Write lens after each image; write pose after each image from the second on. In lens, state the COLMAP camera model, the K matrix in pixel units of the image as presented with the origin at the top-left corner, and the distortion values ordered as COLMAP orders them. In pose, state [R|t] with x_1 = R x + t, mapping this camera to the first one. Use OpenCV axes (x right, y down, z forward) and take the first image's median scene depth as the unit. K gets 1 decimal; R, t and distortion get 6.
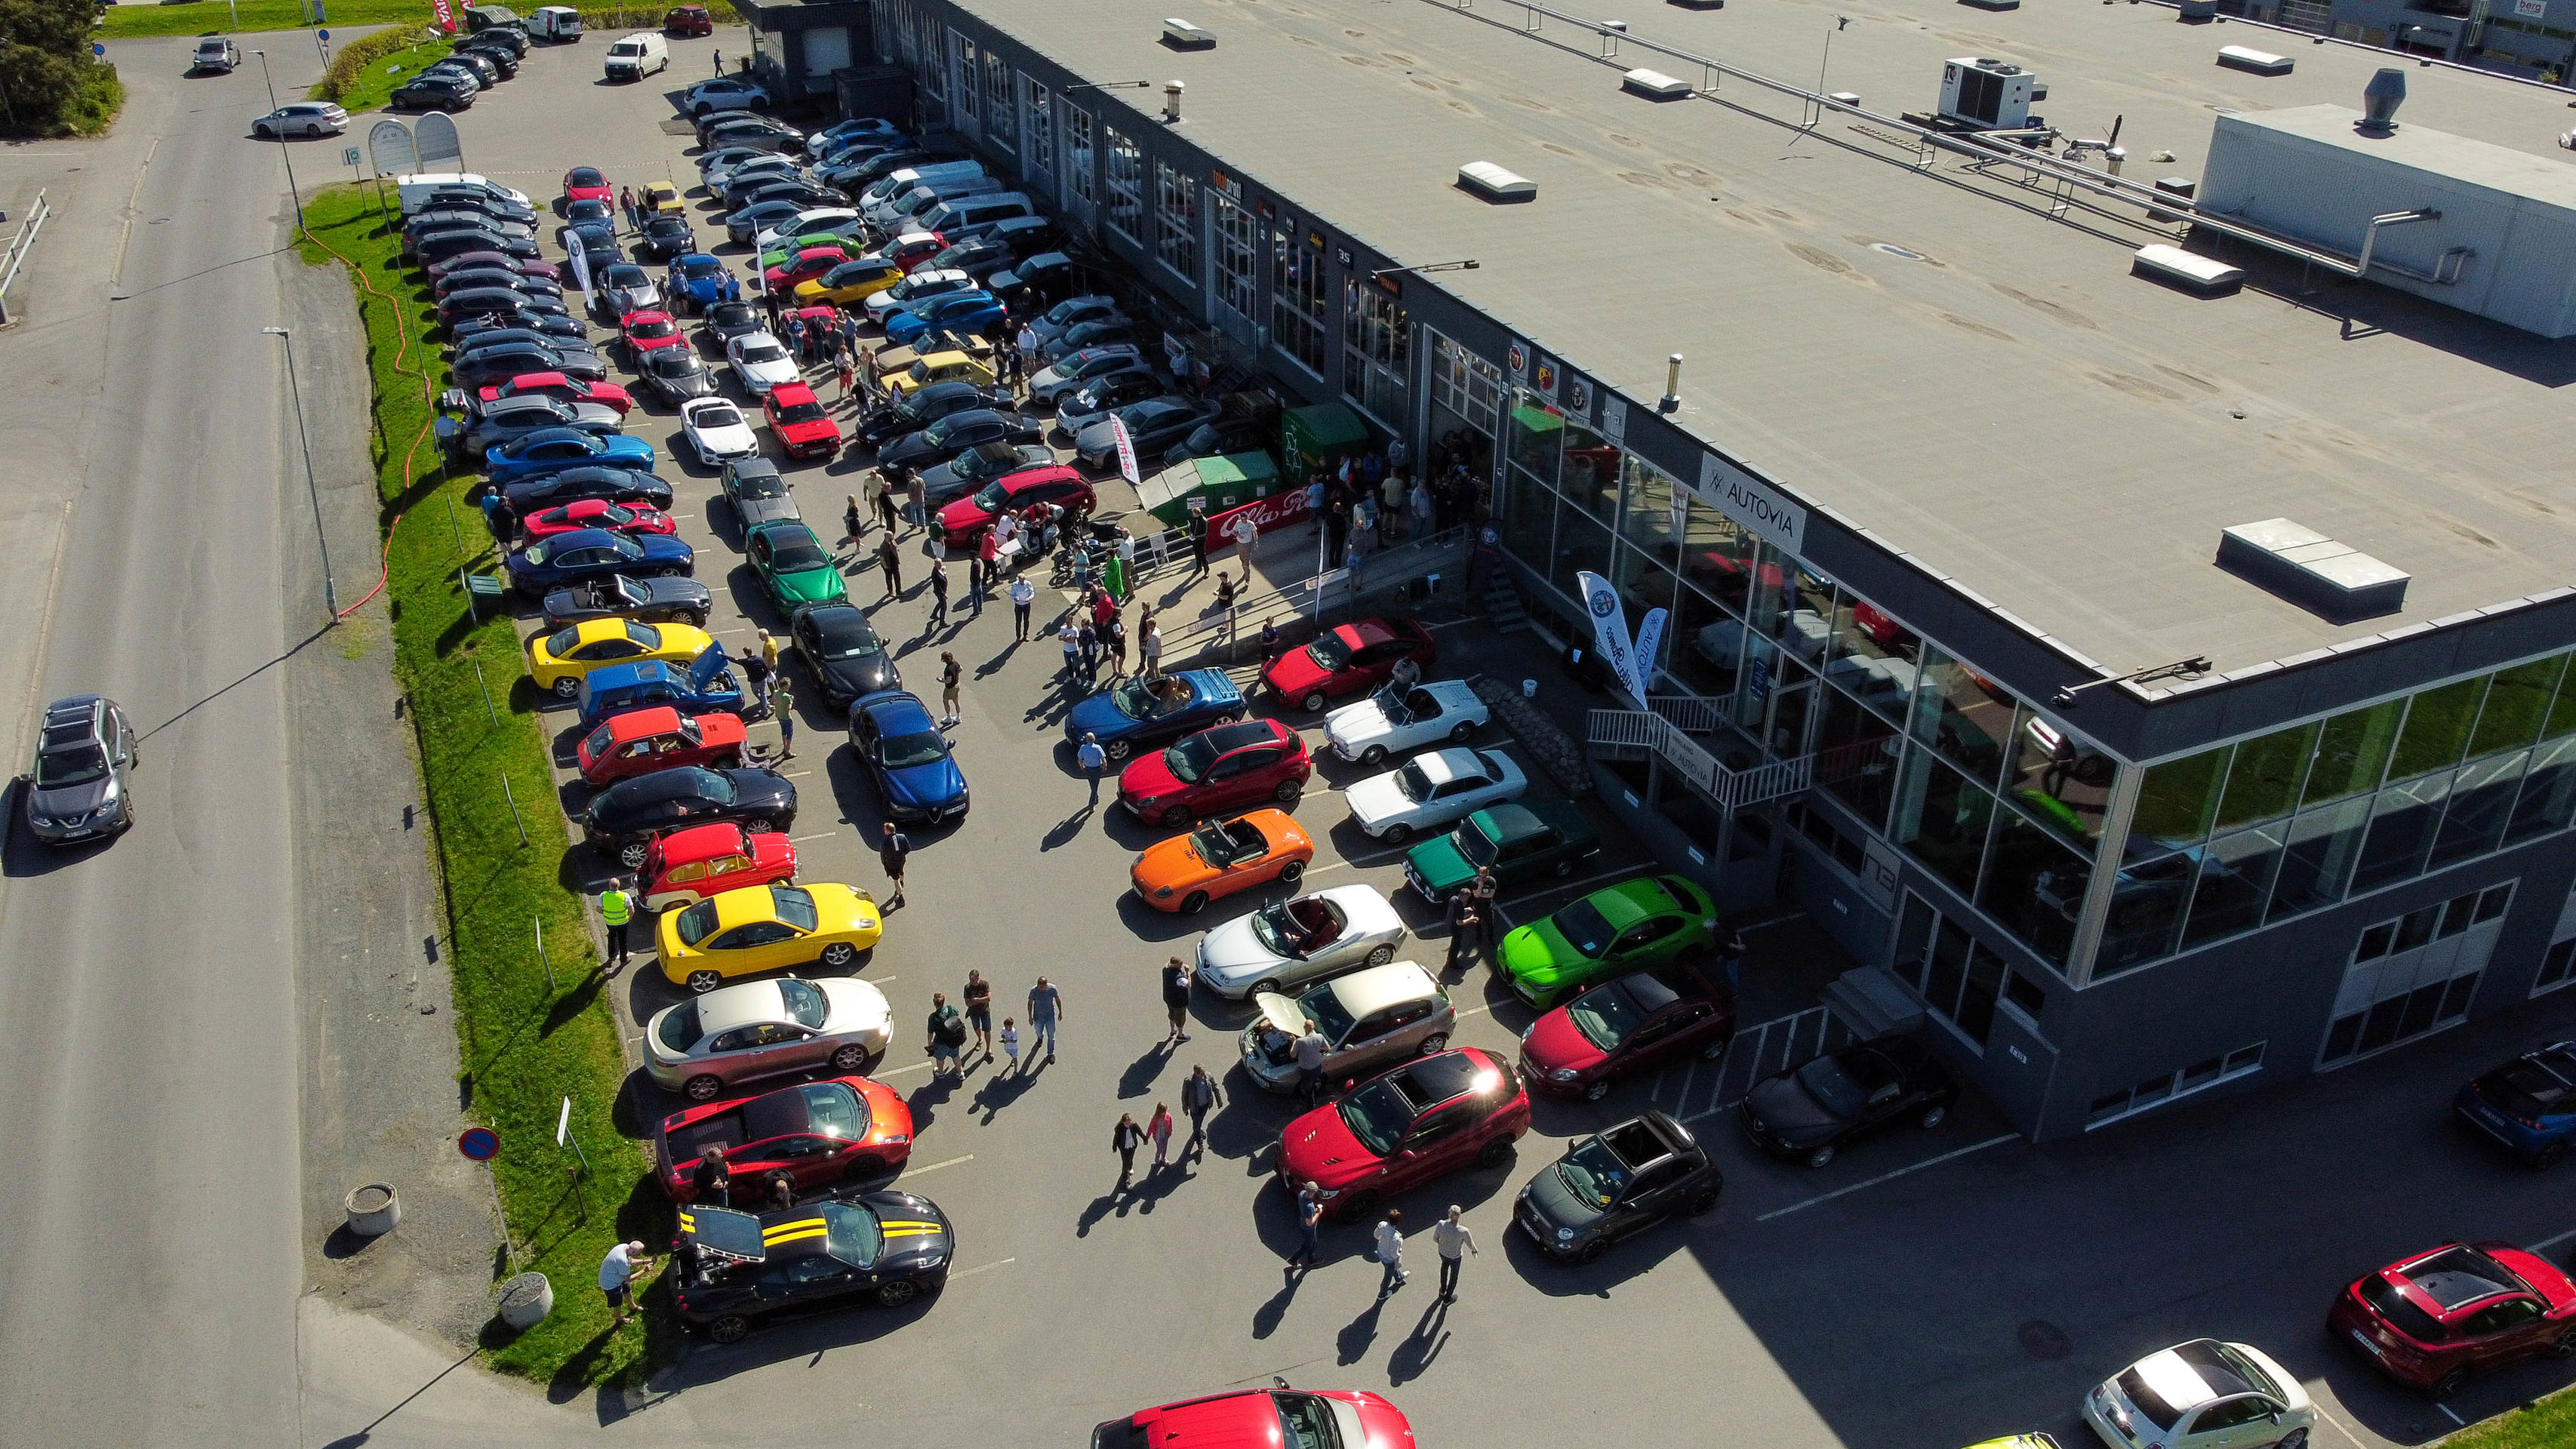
lens RADIAL K [[1987.6, 0, 1288.0], [0, 1987.6, 724.5], [0, 0, 1]] dist [0.004195, 0.005754]
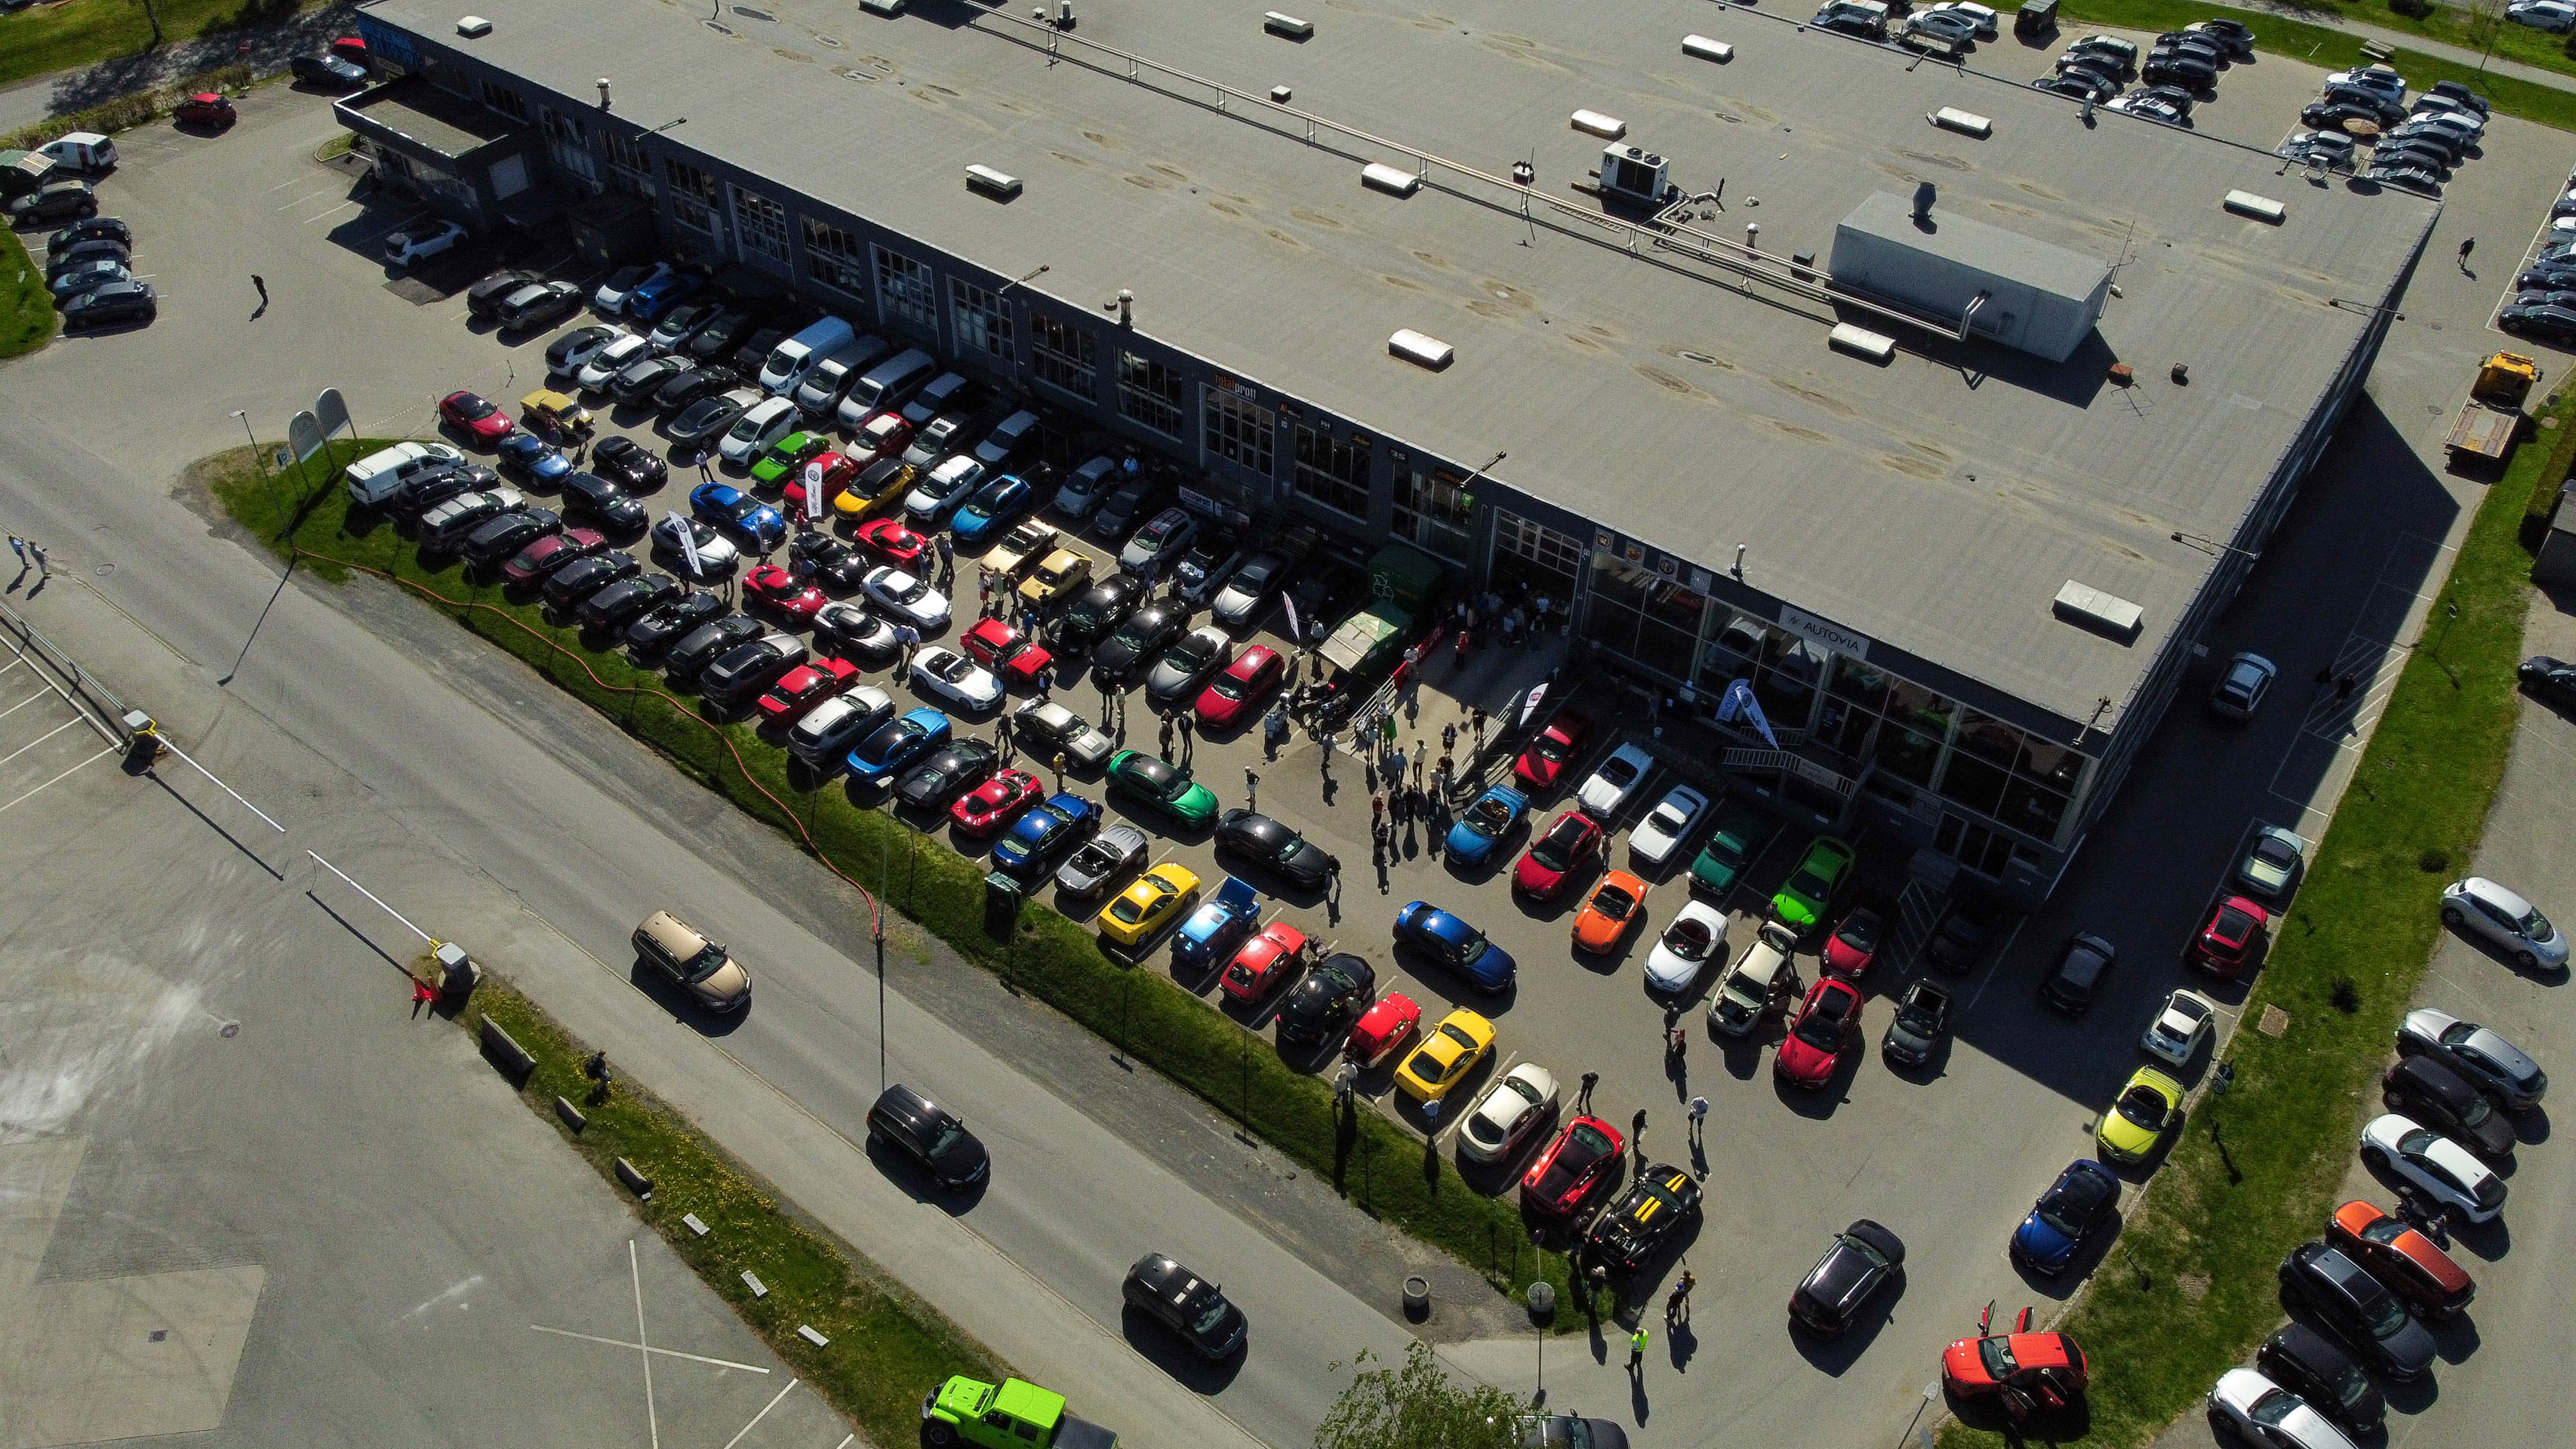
lens RADIAL K [[1987.6, 0, 1288.0], [0, 1987.6, 724.5], [0, 0, 1]] dist [0.004195, 0.005754]
pose [[0.869357, -0.323462, 0.373618, -0.828994], [0.230900, 0.934300, 0.271604, -0.590897], [-0.436925, -0.149852, 0.886928, -0.377670]]
